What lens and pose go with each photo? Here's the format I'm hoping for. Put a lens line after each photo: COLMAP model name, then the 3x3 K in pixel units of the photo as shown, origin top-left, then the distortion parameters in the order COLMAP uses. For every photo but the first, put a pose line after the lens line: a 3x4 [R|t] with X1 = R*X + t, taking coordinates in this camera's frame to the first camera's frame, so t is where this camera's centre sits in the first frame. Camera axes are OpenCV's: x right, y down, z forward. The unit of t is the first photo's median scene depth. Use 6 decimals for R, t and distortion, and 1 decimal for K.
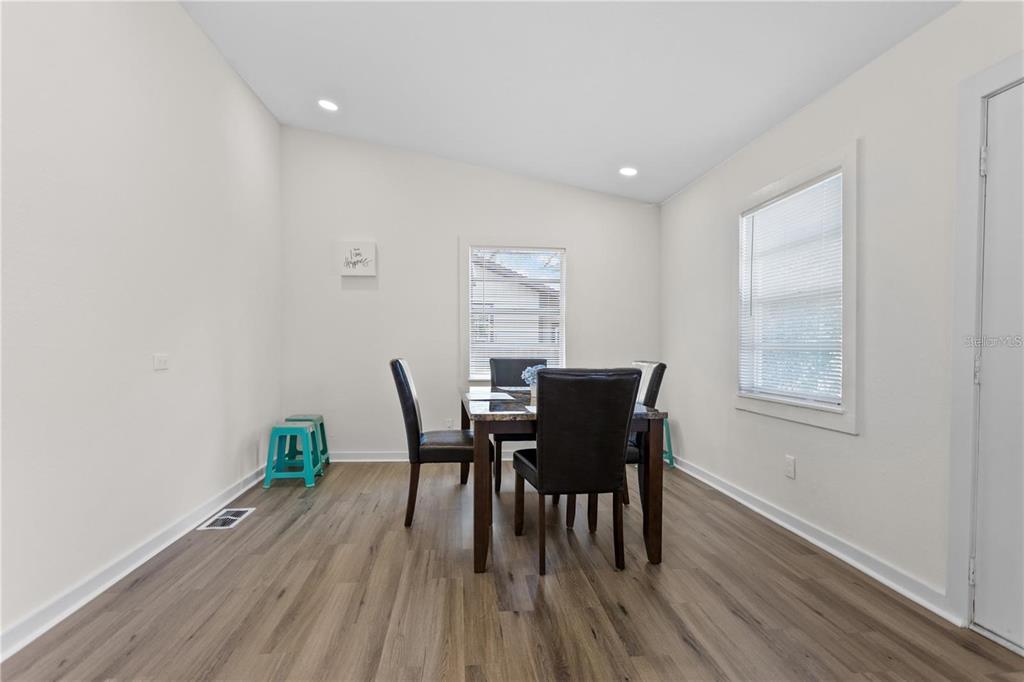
lens RADIAL K [[486.2, 0, 513.8], [0, 486.2, 359.4], [0, 0, 1]] dist [0.000584, -0.000110]
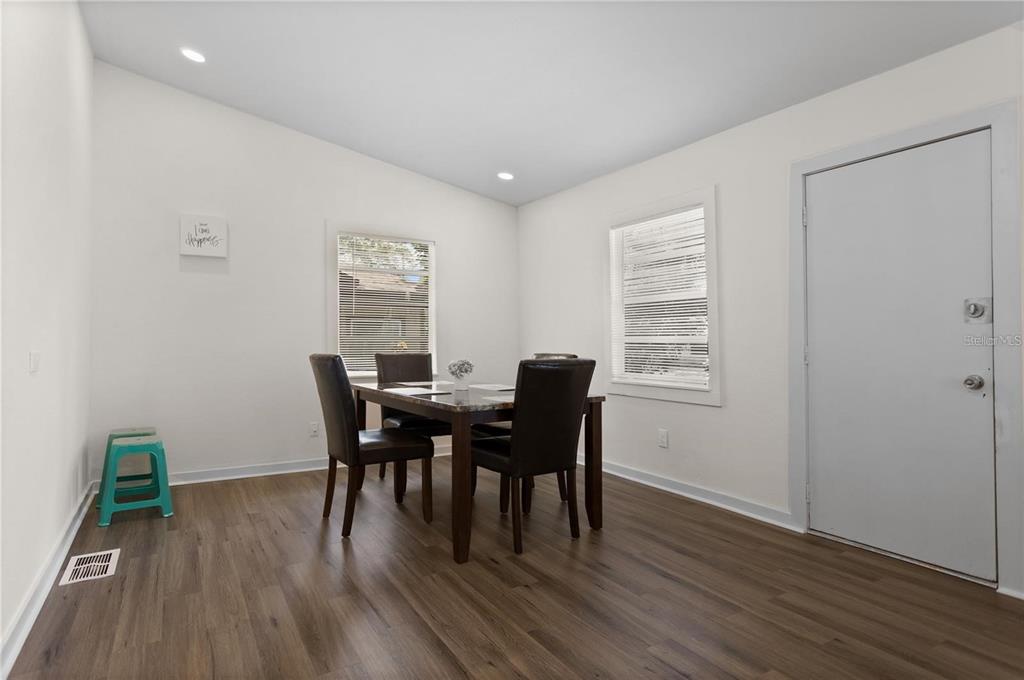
lens RADIAL K [[528.4, 0, 509.8], [0, 528.4, 328.0], [0, 0, 1]] dist [-0.001244, 0.000525]
pose [[0.905062, 0.006994, 0.425223, -0.416233], [0.014485, 0.998778, -0.047257, 0.001713], [-0.425033, 0.048930, 0.903854, -0.058546]]
